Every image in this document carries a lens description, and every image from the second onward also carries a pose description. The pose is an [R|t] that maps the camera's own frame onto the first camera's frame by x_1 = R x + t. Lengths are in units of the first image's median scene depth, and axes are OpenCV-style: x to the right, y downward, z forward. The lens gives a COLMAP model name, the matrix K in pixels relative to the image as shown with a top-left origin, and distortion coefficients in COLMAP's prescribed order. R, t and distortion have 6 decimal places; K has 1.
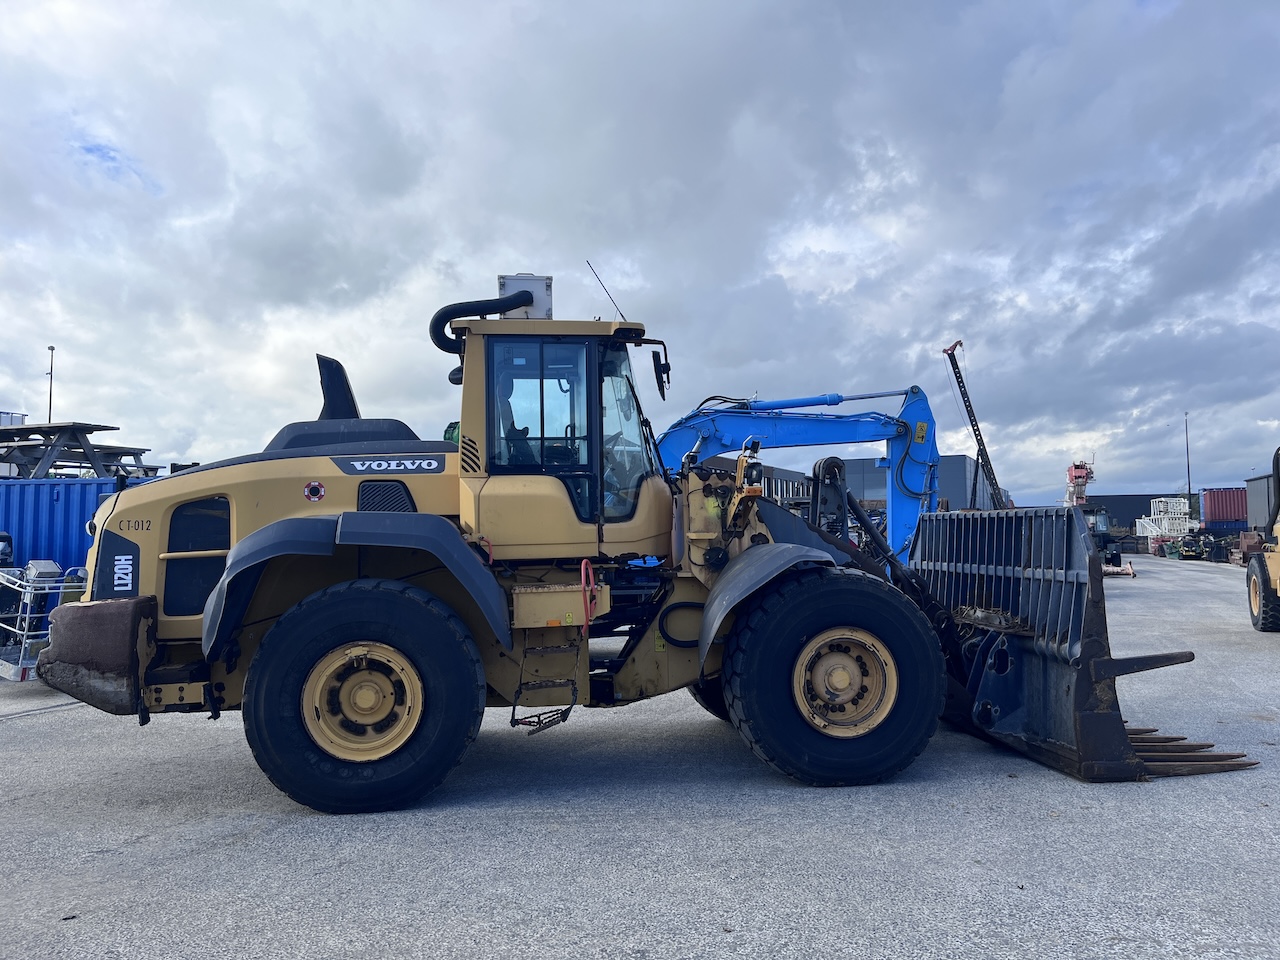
lens RADIAL K [[952.9, 0, 640.0], [0, 952.9, 480.0], [0, 0, 1]] dist [0.055629, -0.074959]
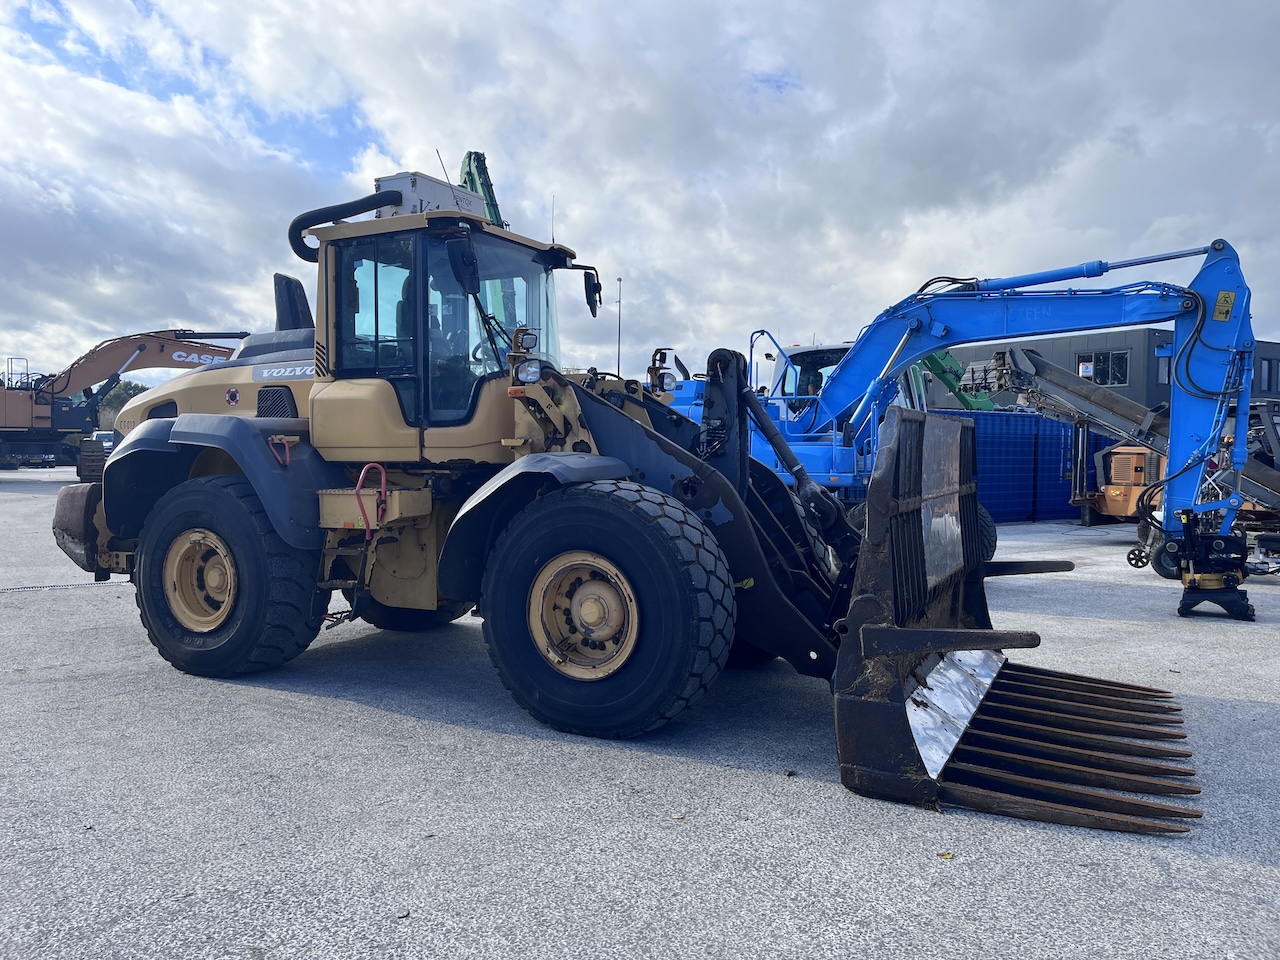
lens RADIAL K [[952.9, 0, 640.0], [0, 952.9, 480.0], [0, 0, 1]] dist [0.055629, -0.074959]
pose [[0.823534, 0.038049, -0.565989, 0.712552], [0.015817, 0.995820, 0.089959, 0.015485], [0.567046, -0.083036, 0.819490, 0.336761]]
